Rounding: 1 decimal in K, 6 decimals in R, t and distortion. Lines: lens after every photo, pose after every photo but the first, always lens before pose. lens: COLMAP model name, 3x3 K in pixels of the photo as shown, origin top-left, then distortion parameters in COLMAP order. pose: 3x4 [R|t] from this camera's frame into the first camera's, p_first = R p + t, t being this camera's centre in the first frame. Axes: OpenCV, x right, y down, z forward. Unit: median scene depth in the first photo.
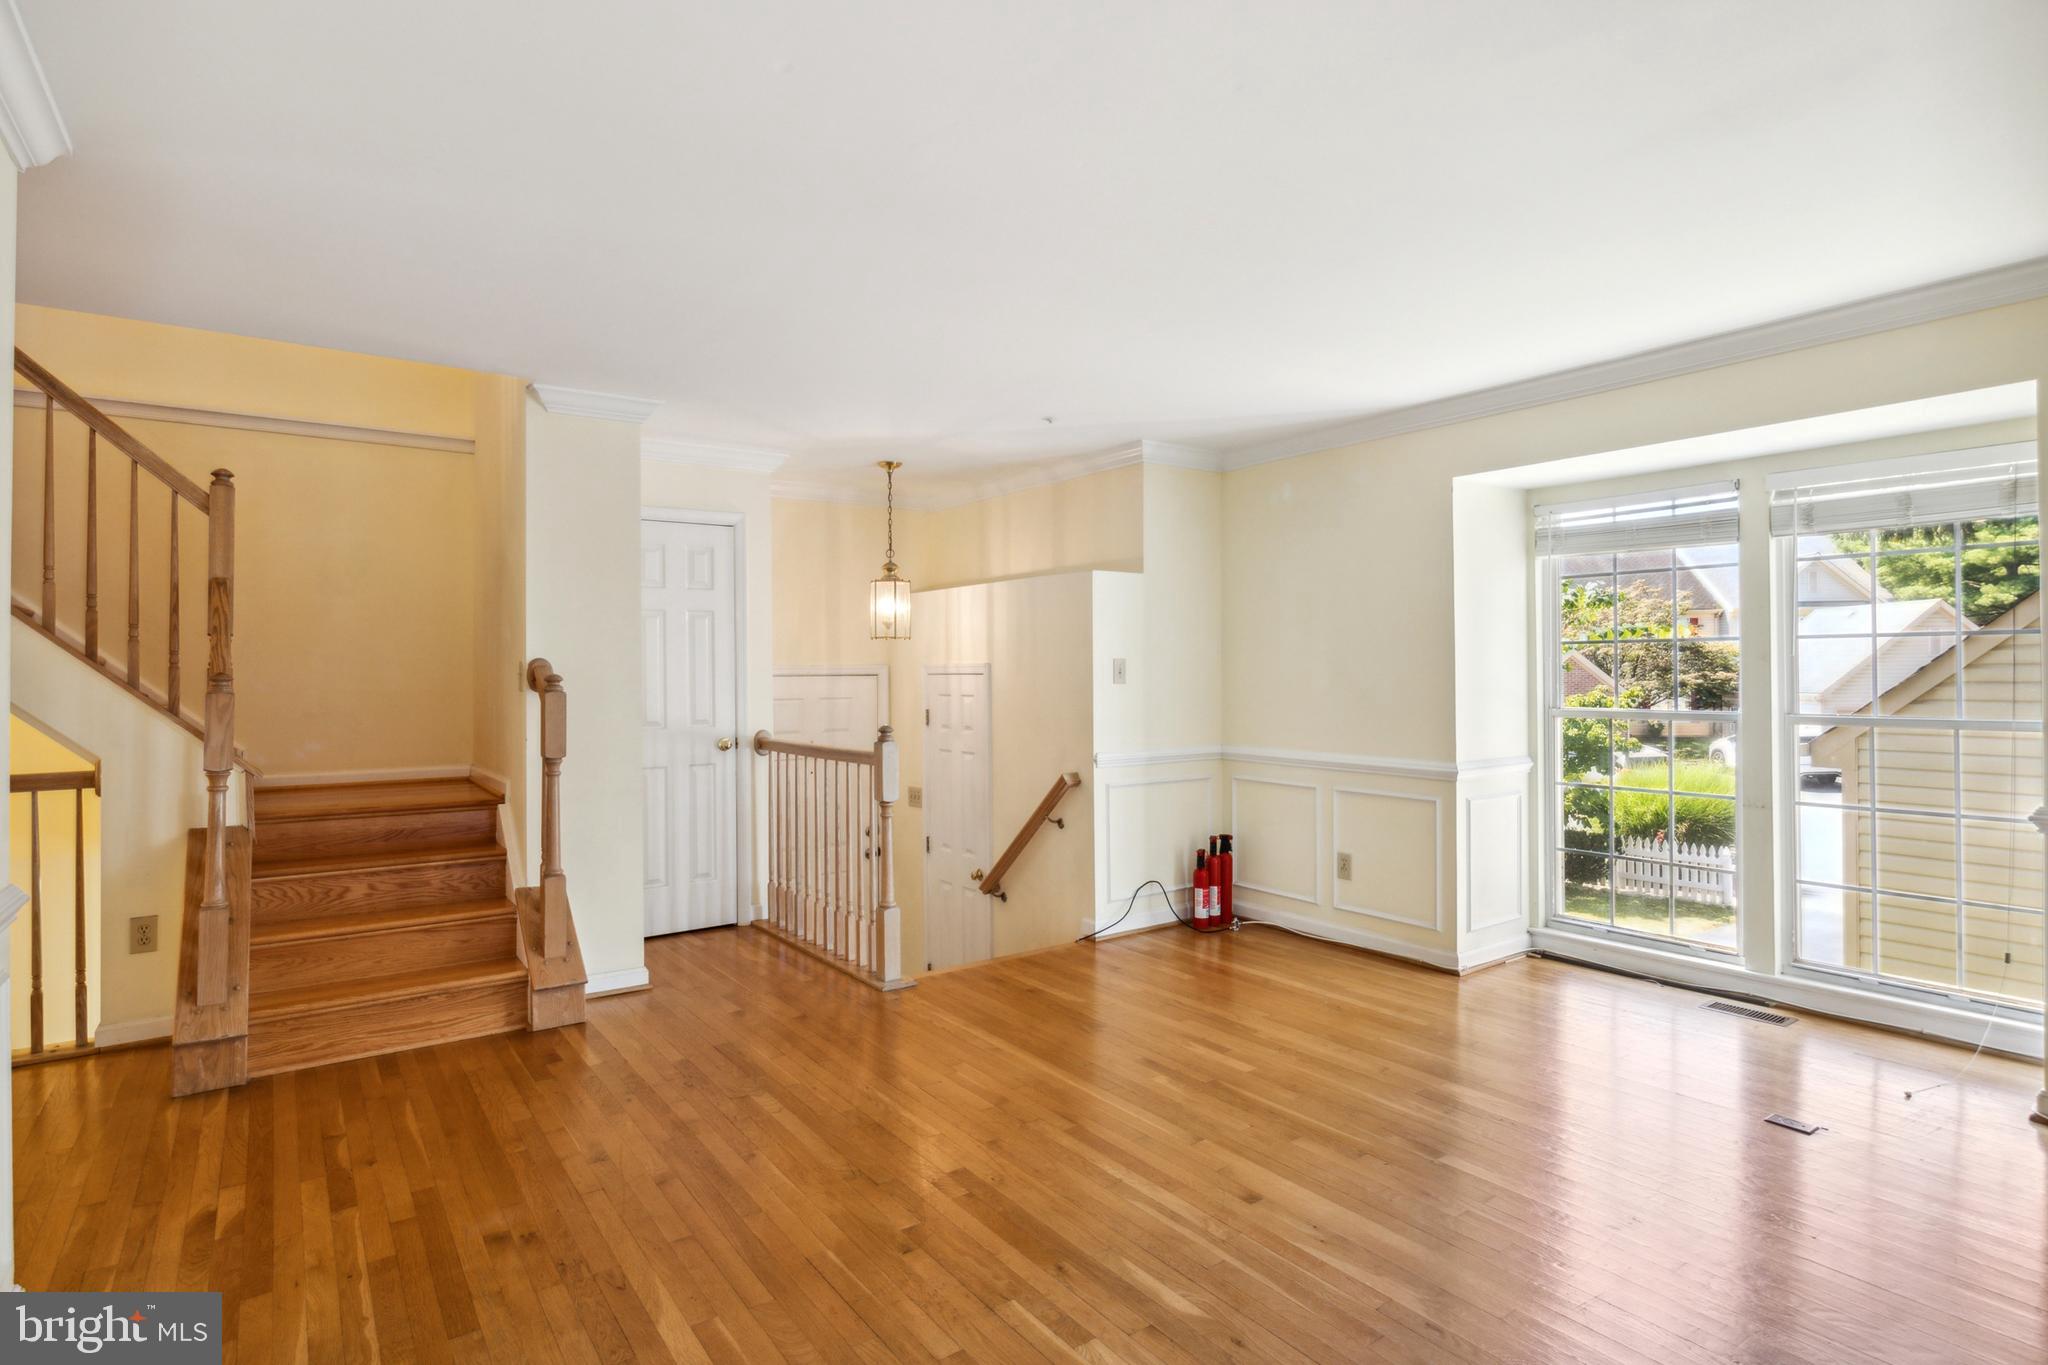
lens RADIAL K [[1019.0, 0, 1028.1], [0, 1019.0, 674.5], [0, 0, 1]] dist [-0.006238, -0.001170]
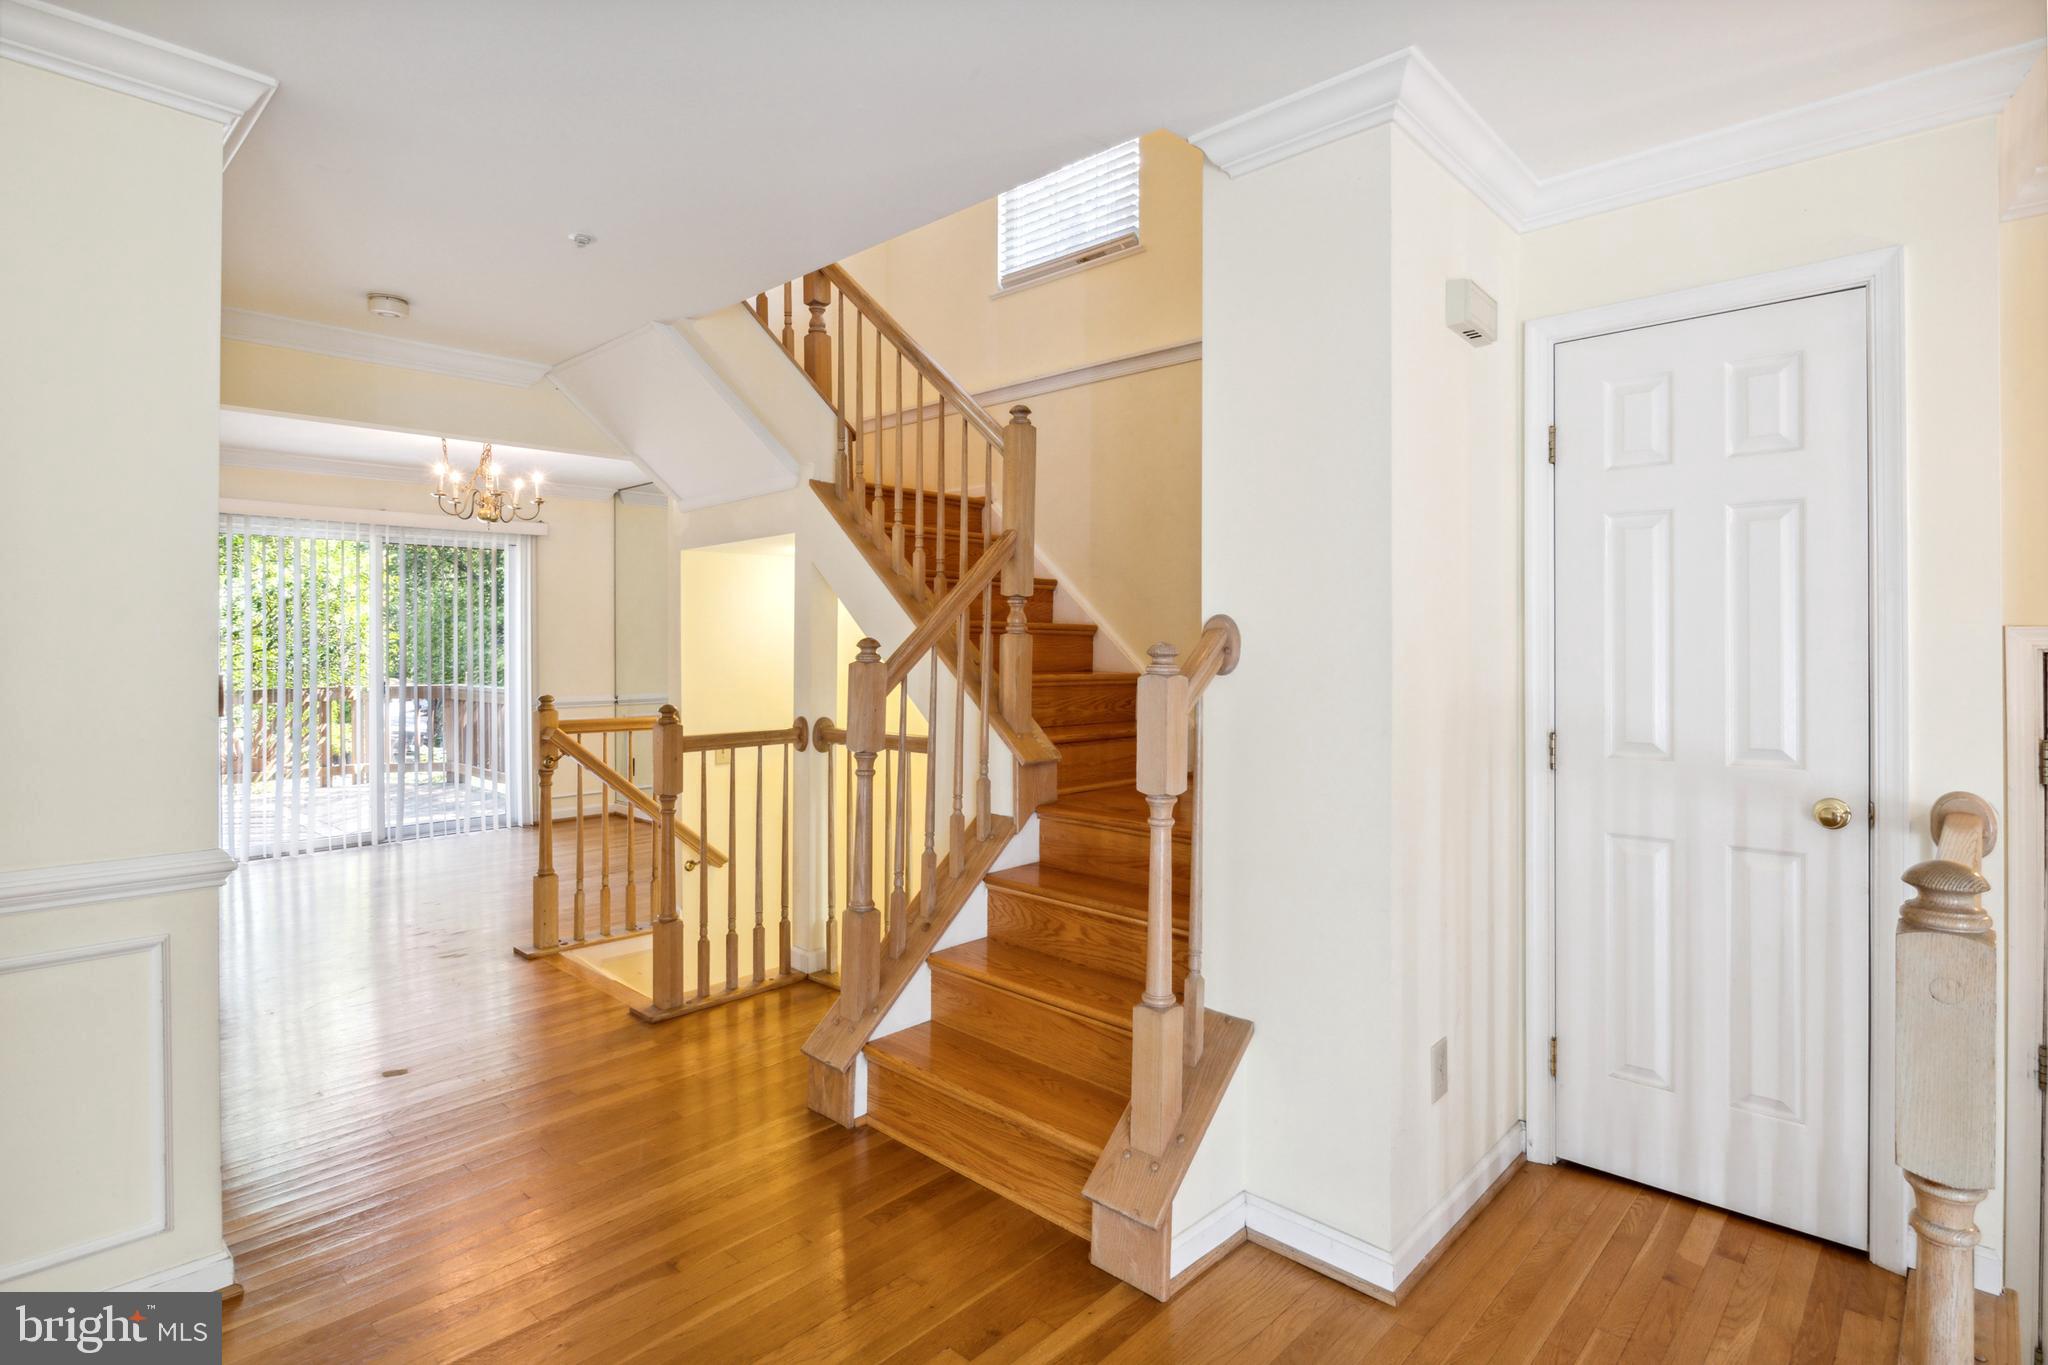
lens RADIAL K [[1019.0, 0, 1015.1], [0, 1019.0, 649.8], [0, 0, 1]] dist [-0.006238, -0.001170]
pose [[0.192465, 0.015822, -0.981176, 0.046883], [-0.003398, 0.999875, 0.015457, -0.004442], [0.981298, 0.000359, 0.192495, 0.600799]]
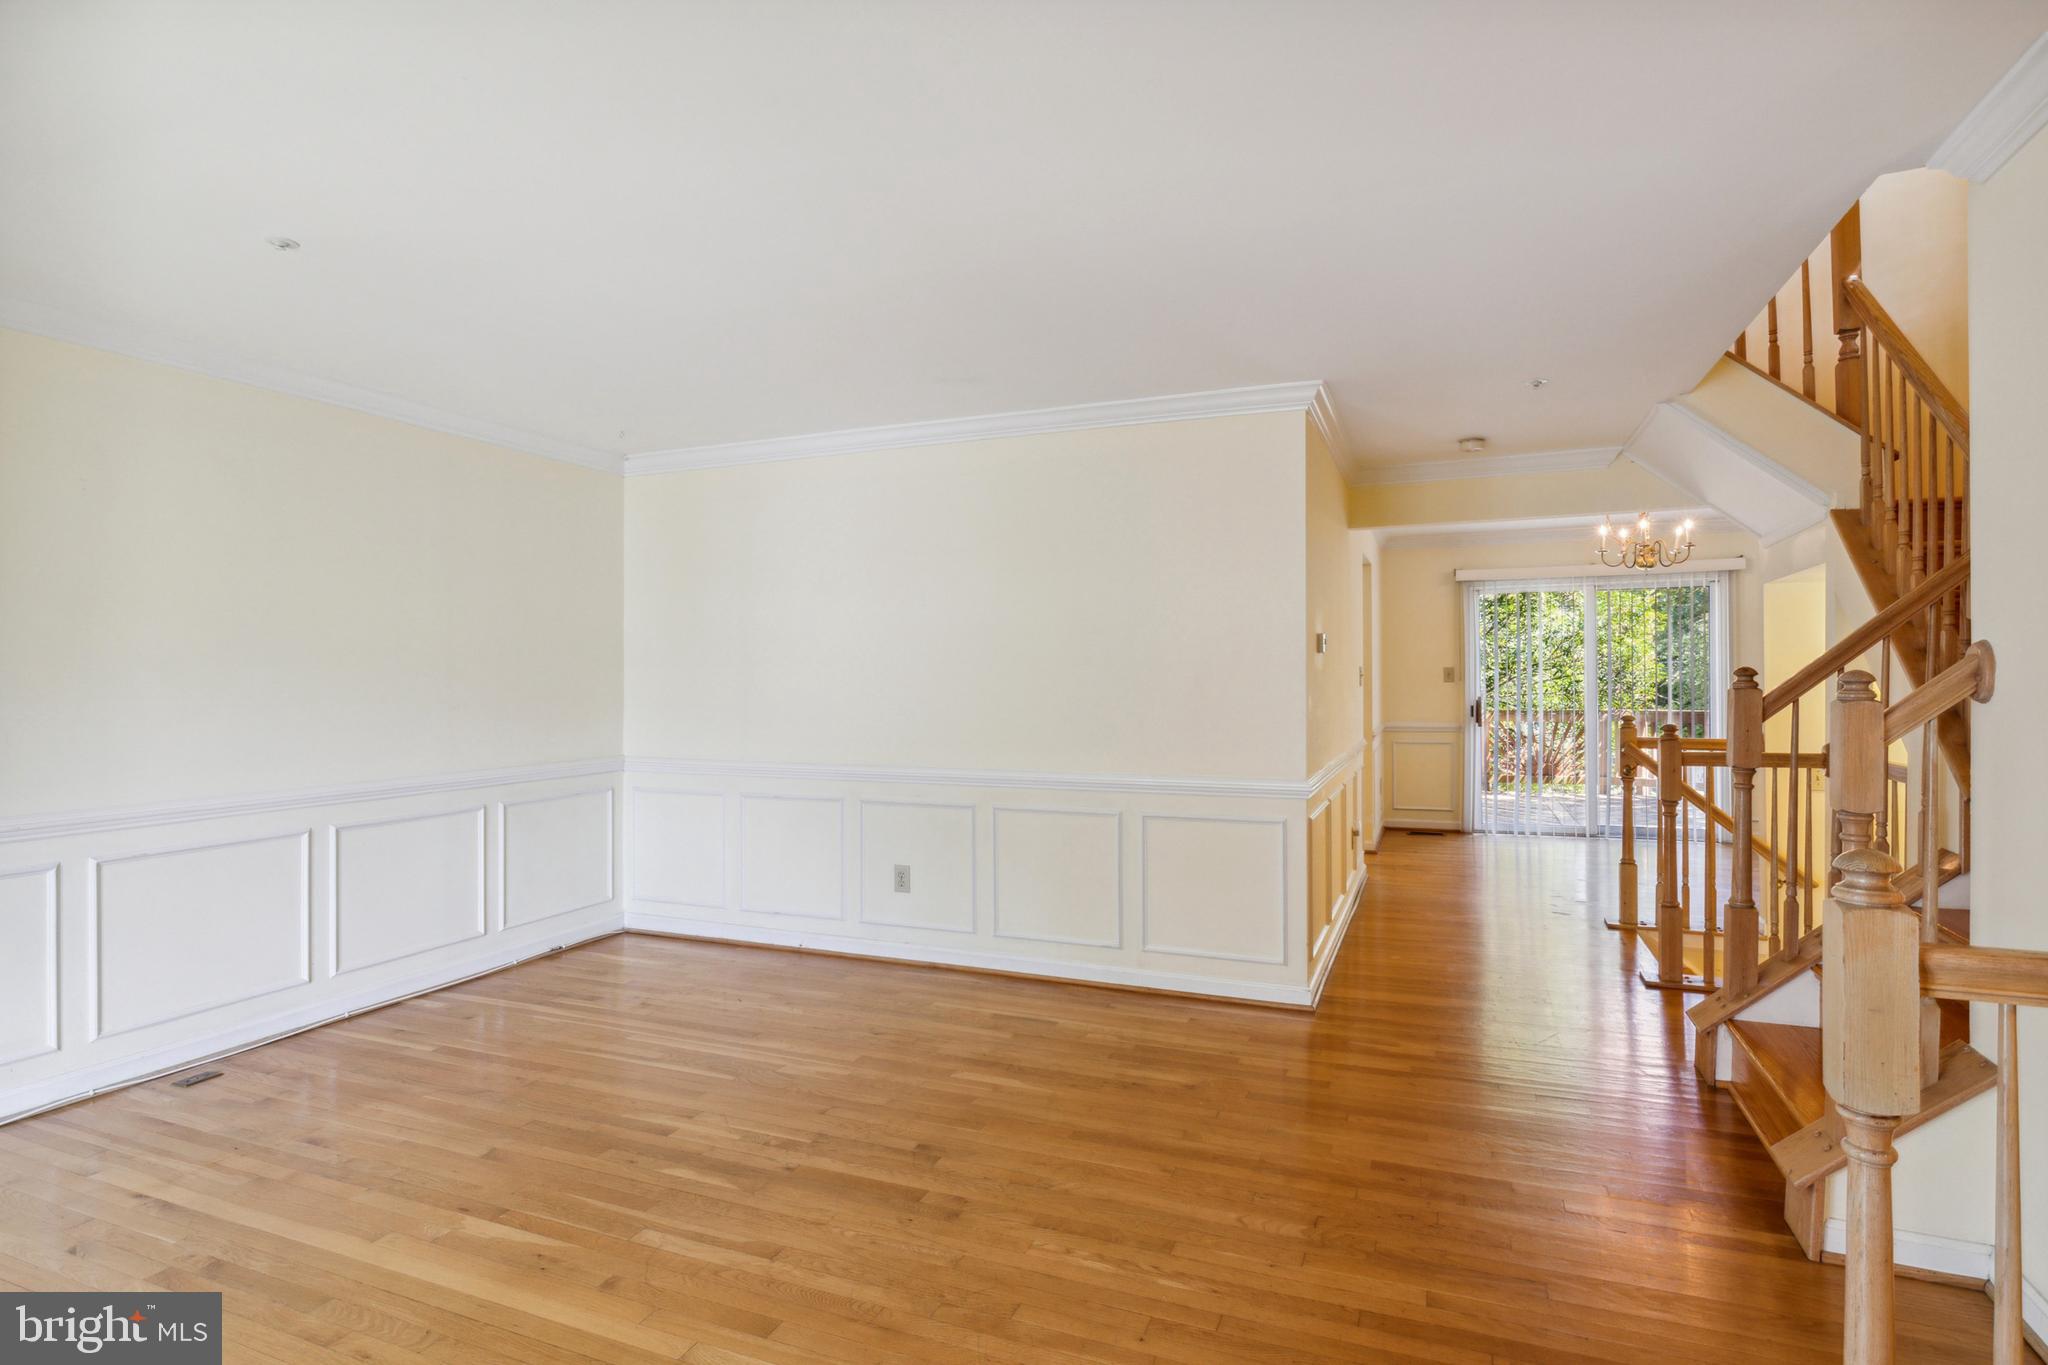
lens RADIAL K [[1019.0, 0, 1043.1], [0, 1019.0, 674.2], [0, 0, 1]] dist [-0.006238, -0.001170]
pose [[-0.843456, 0.013917, -0.537018, 0.182503], [0.014303, 0.999892, 0.003448, -0.005586], [0.537008, -0.004773, -0.843564, 0.912464]]
